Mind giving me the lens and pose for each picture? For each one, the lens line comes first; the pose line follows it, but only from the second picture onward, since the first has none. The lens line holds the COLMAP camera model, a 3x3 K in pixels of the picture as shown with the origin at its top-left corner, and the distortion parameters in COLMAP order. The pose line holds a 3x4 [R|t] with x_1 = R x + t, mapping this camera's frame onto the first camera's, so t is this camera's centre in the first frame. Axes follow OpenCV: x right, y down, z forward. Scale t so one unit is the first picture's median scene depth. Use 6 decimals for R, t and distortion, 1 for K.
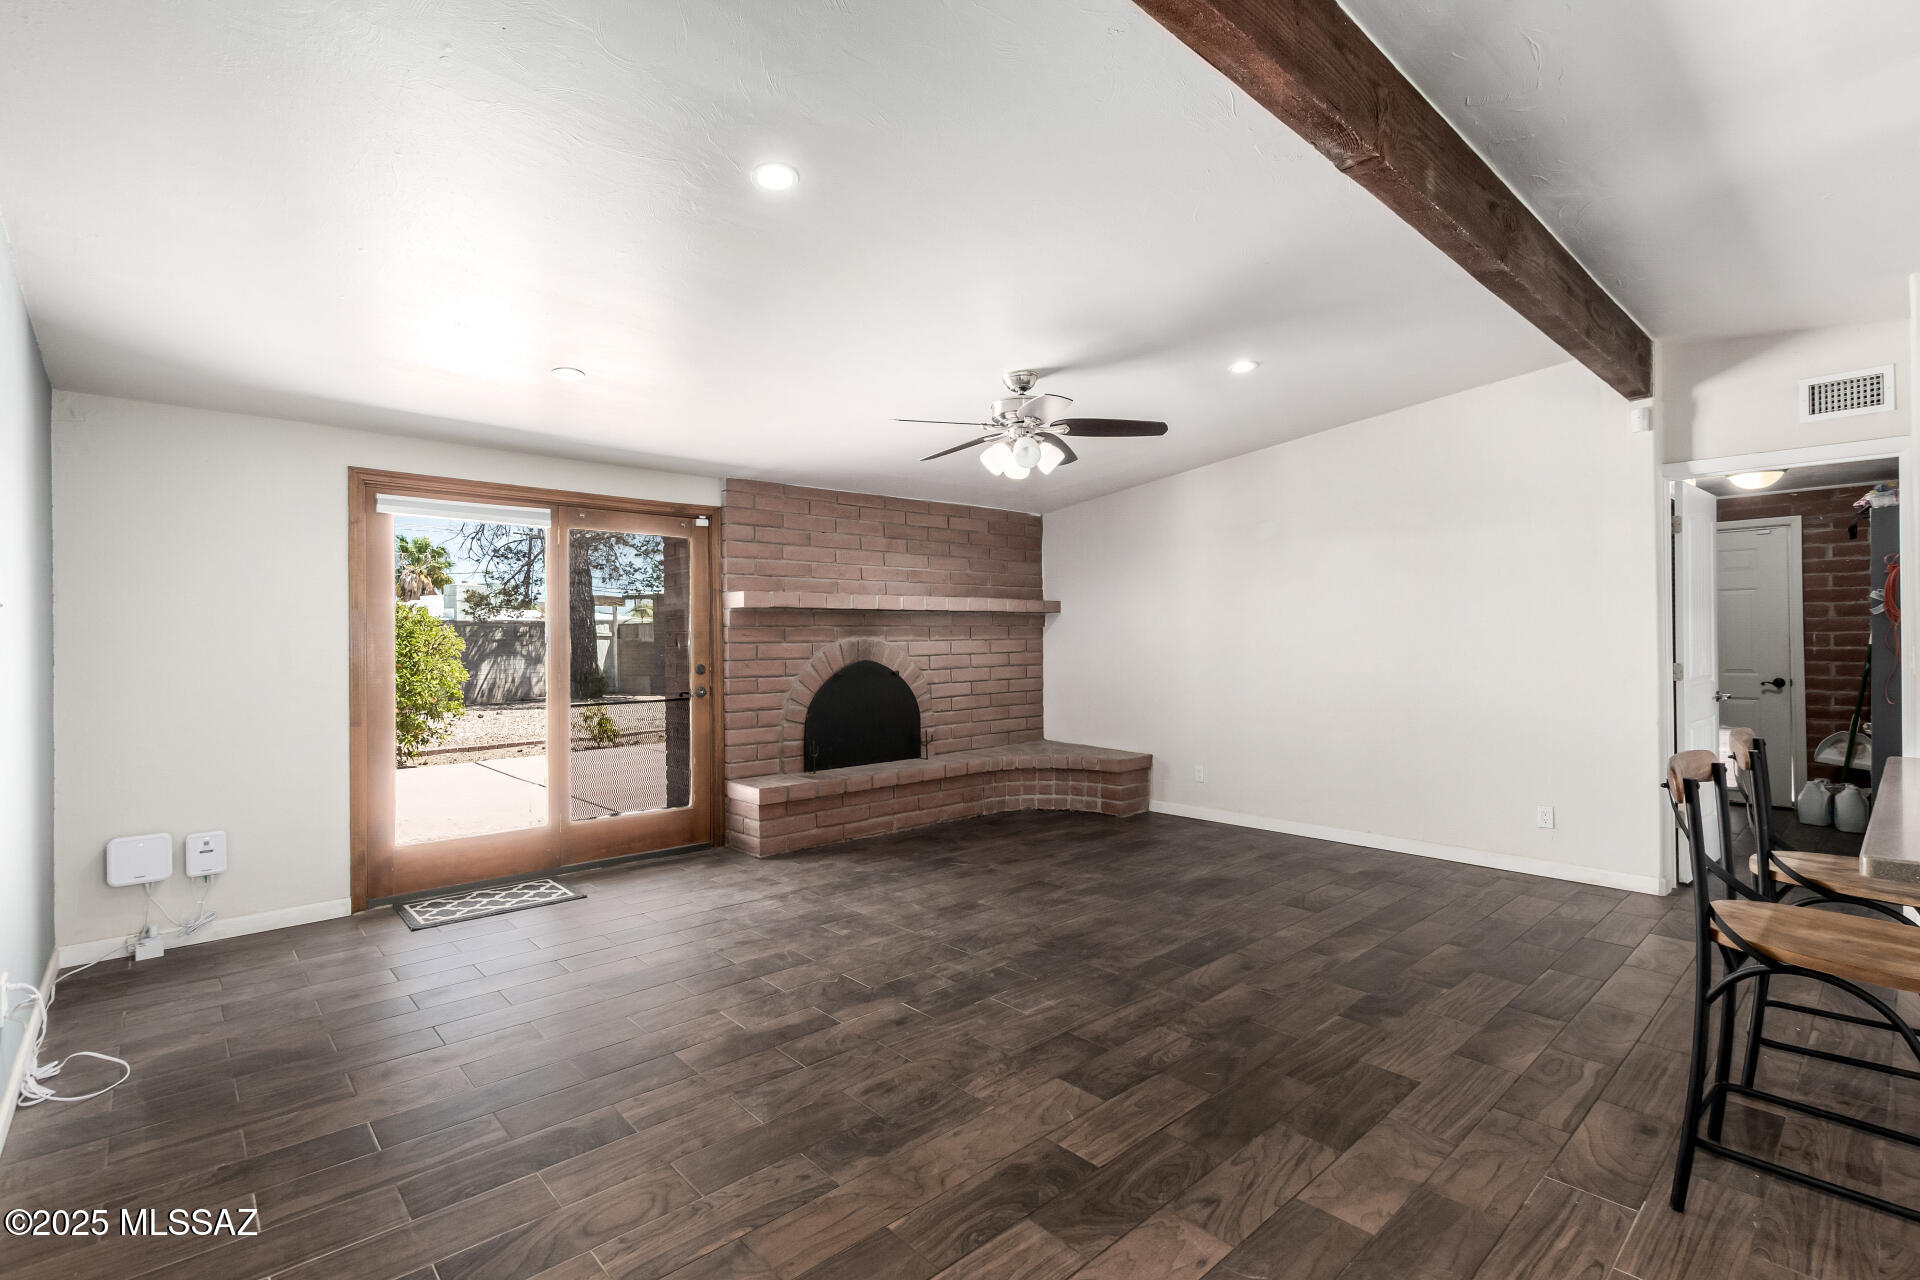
lens RADIAL K [[884.2, 0, 954.1], [0, 884.2, 639.6], [0, 0, 1]] dist [0.000233, -0.001875]
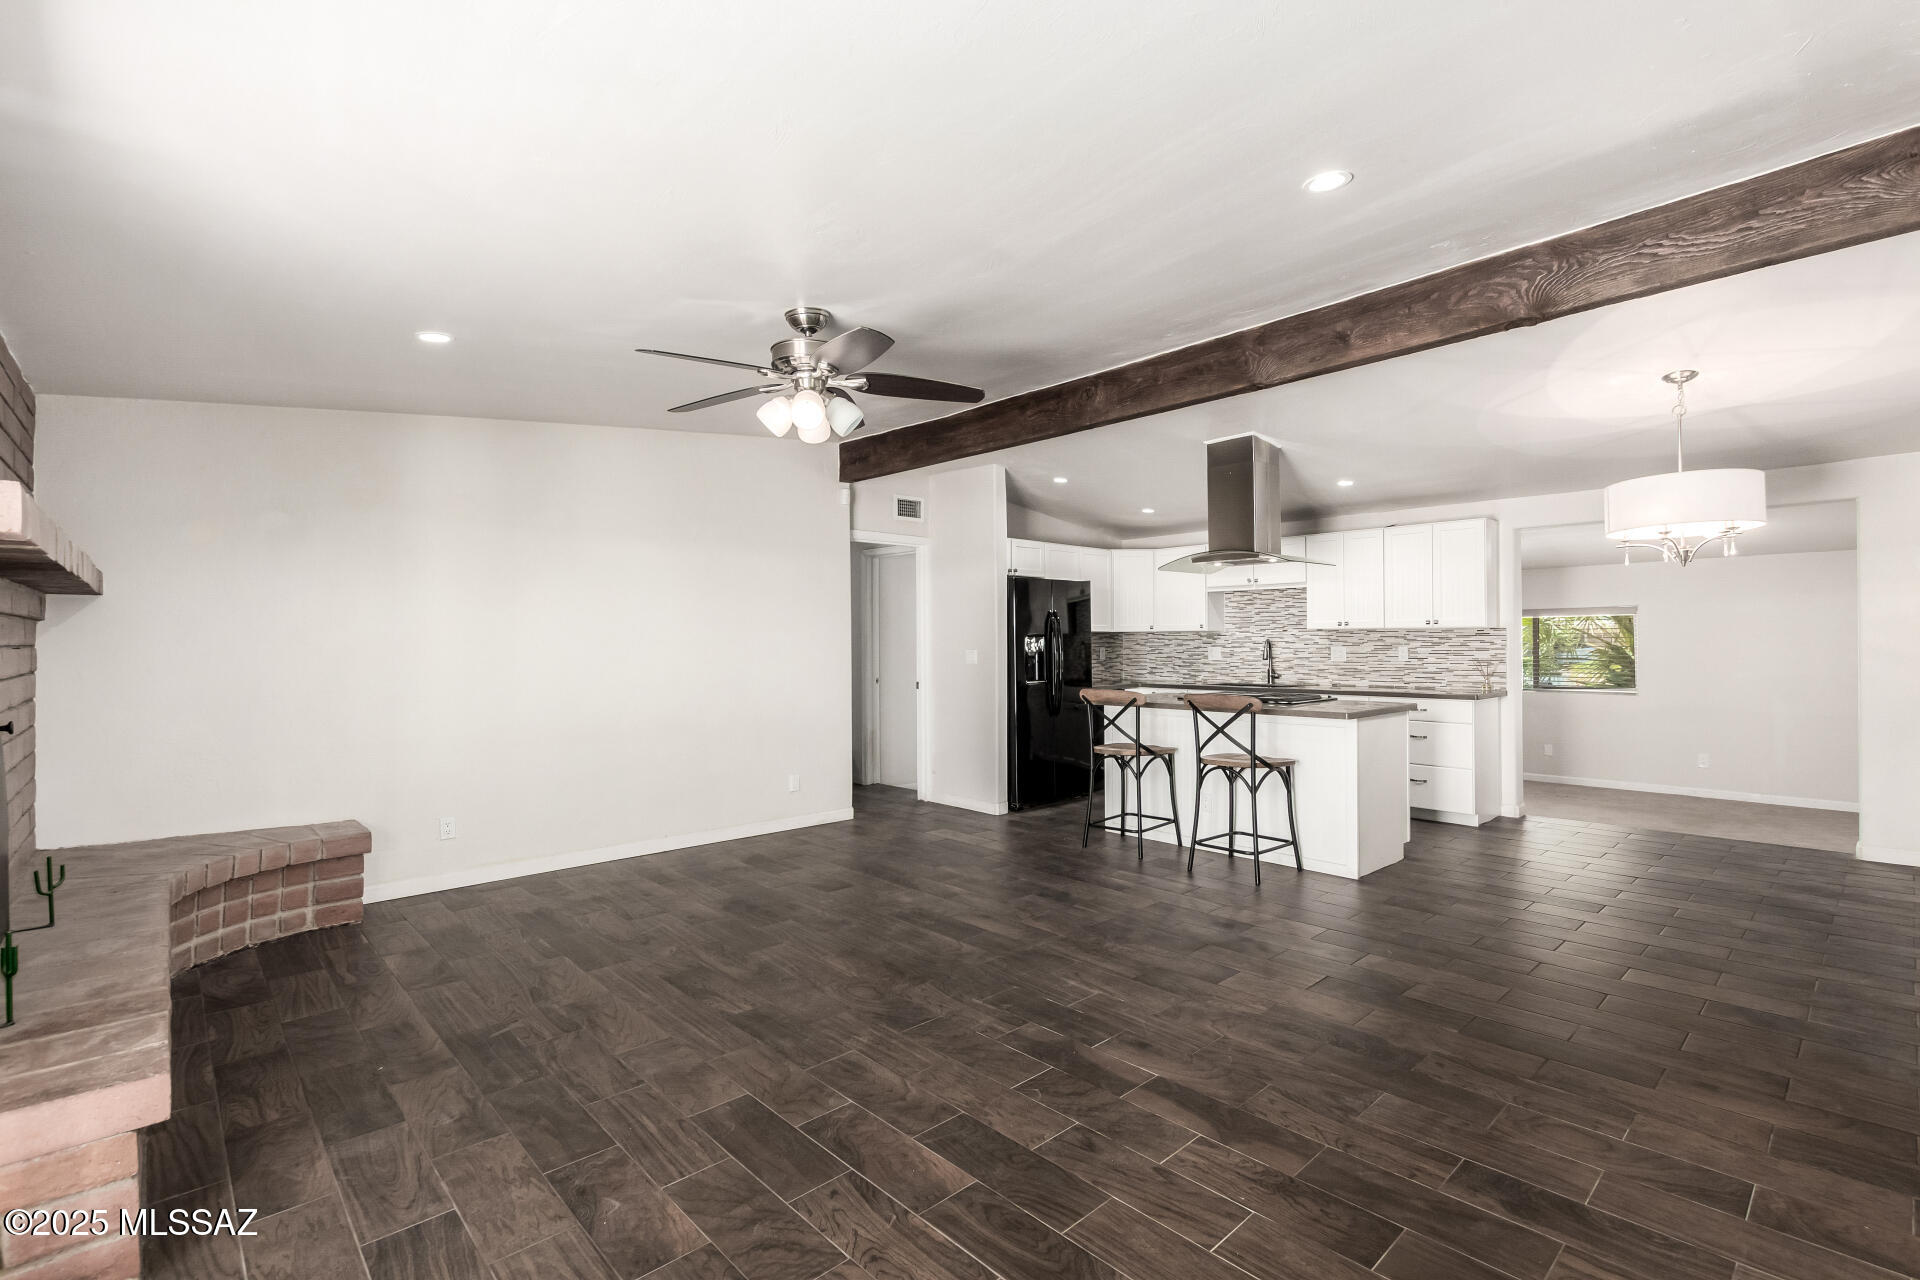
lens RADIAL K [[884.2, 0, 973.0], [0, 884.2, 644.0], [0, 0, 1]] dist [0.000233, -0.001875]
pose [[-0.029306, 0.005382, 0.999556, -0.756344], [0.006094, 0.999968, -0.005205, 0.004887], [-0.999552, 0.005939, -0.029338, 0.908243]]
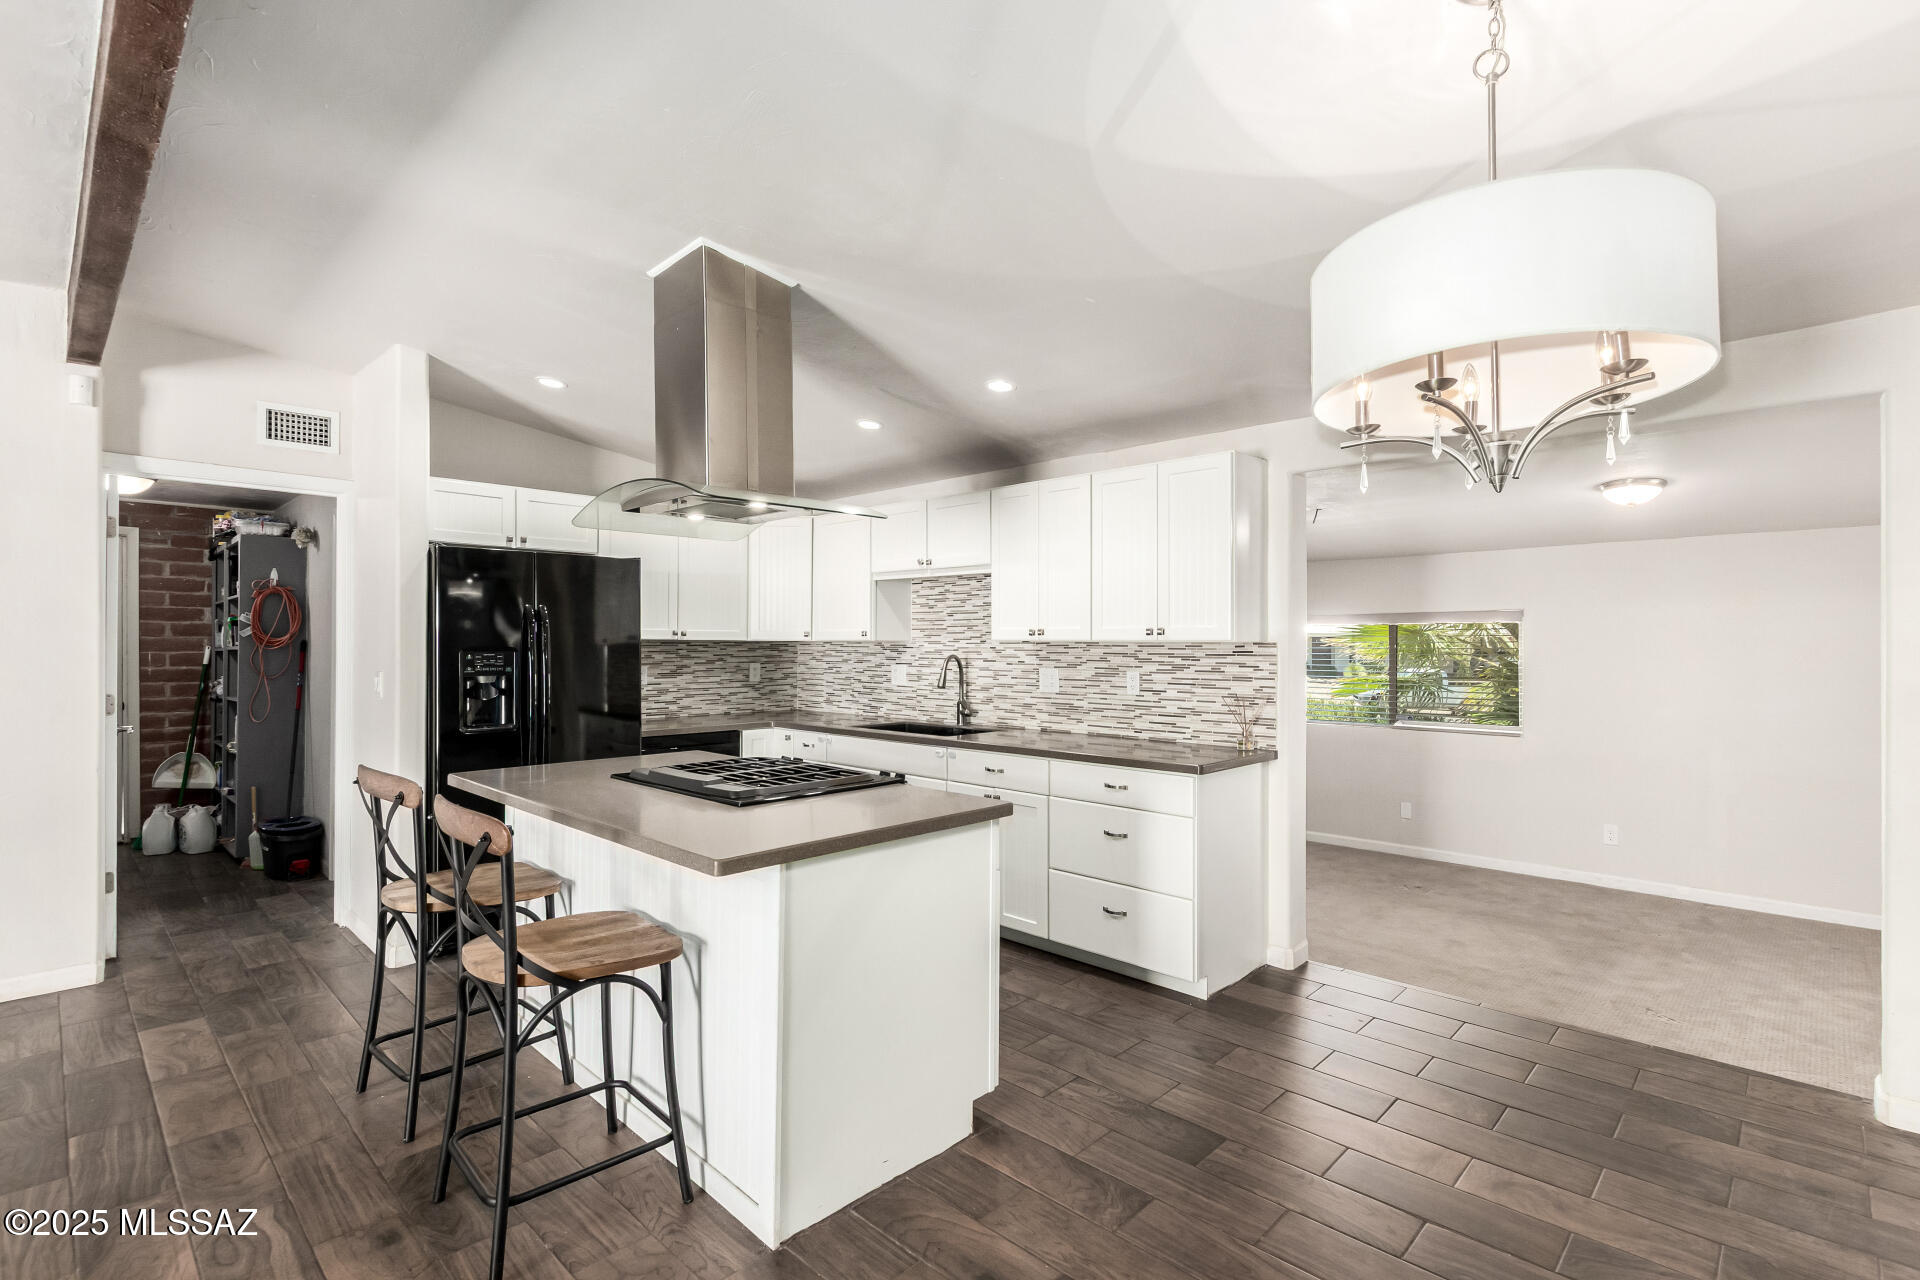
lens RADIAL K [[884.2, 0, 988.0], [0, 884.2, 645.6], [0, 0, 1]] dist [0.000233, -0.001875]
pose [[-0.086830, 0.003886, 0.996216, -0.085049], [-0.001518, 0.999991, -0.004033, -0.019635], [-0.996222, -0.001863, -0.086823, 0.278444]]
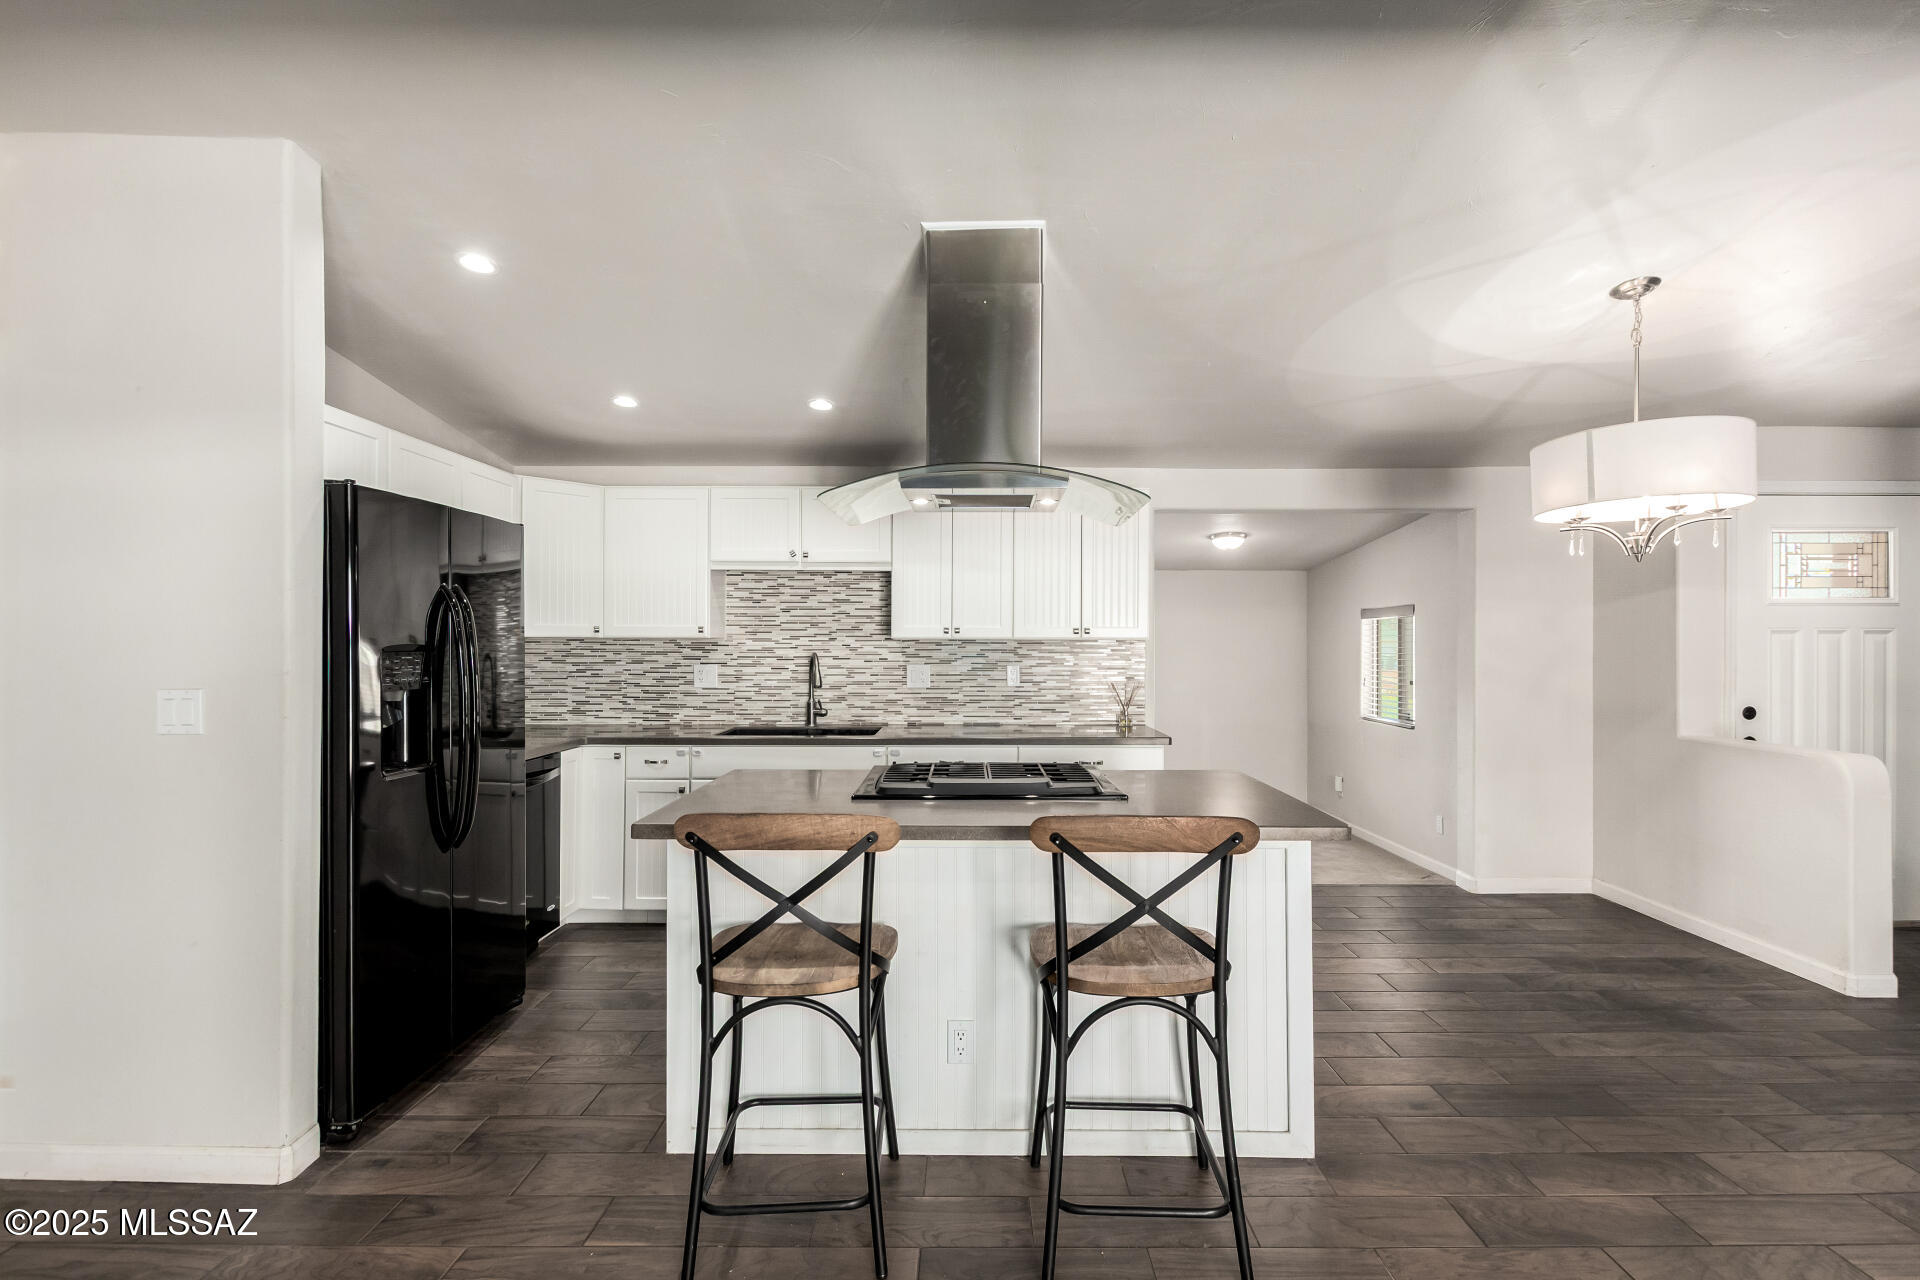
lens RADIAL K [[884.2, 0, 968.9], [0, 884.2, 637.8], [0, 0, 1]] dist [0.000233, -0.001875]
pose [[-0.747279, 0.010302, 0.664431, 0.202418], [0.002608, 0.999918, -0.012570, -0.016099], [-0.664505, -0.007660, -0.747244, 0.947083]]
